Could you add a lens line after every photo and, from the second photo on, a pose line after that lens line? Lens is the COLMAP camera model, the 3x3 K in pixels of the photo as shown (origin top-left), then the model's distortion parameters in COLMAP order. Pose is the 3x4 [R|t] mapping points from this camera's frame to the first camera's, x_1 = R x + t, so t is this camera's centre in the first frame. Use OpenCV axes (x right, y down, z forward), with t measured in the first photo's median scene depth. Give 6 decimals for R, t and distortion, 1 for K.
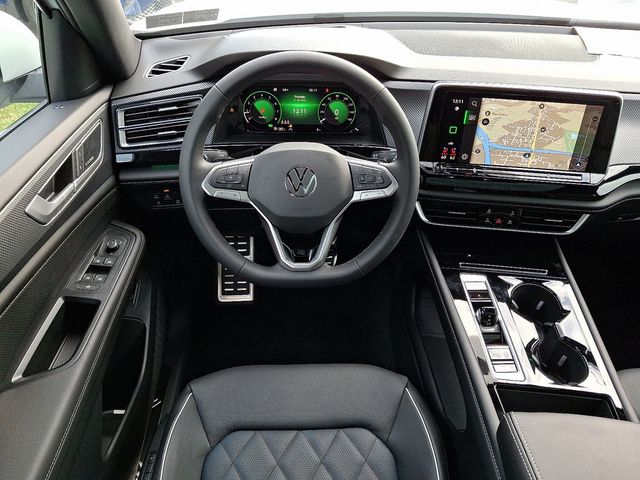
lens RADIAL K [[464.0, 0, 320.0], [0, 464.0, 240.0], [0, 0, 1]] dist [0.047683, -0.001200]
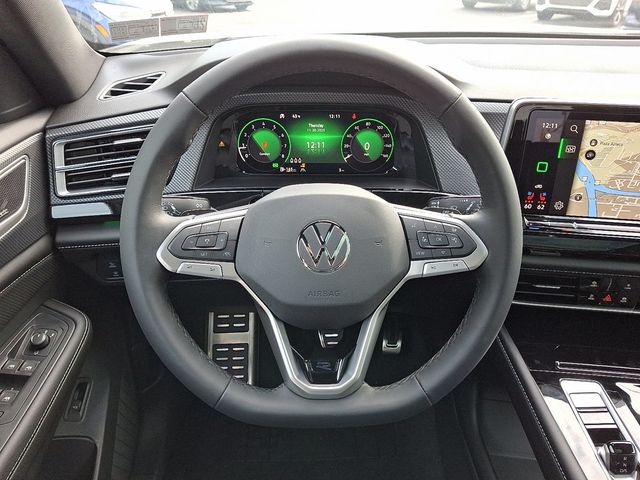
lens RADIAL K [[463.6, 0, 320.0], [0, 463.6, 240.0], [0, 0, 1]] dist [-0.000209, -0.000135]
pose [[0.999857, -0.006339, -0.015673, -0.029847], [0.004536, 0.993641, -0.112503, -0.055340], [0.016286, 0.112416, 0.993528, 0.337640]]
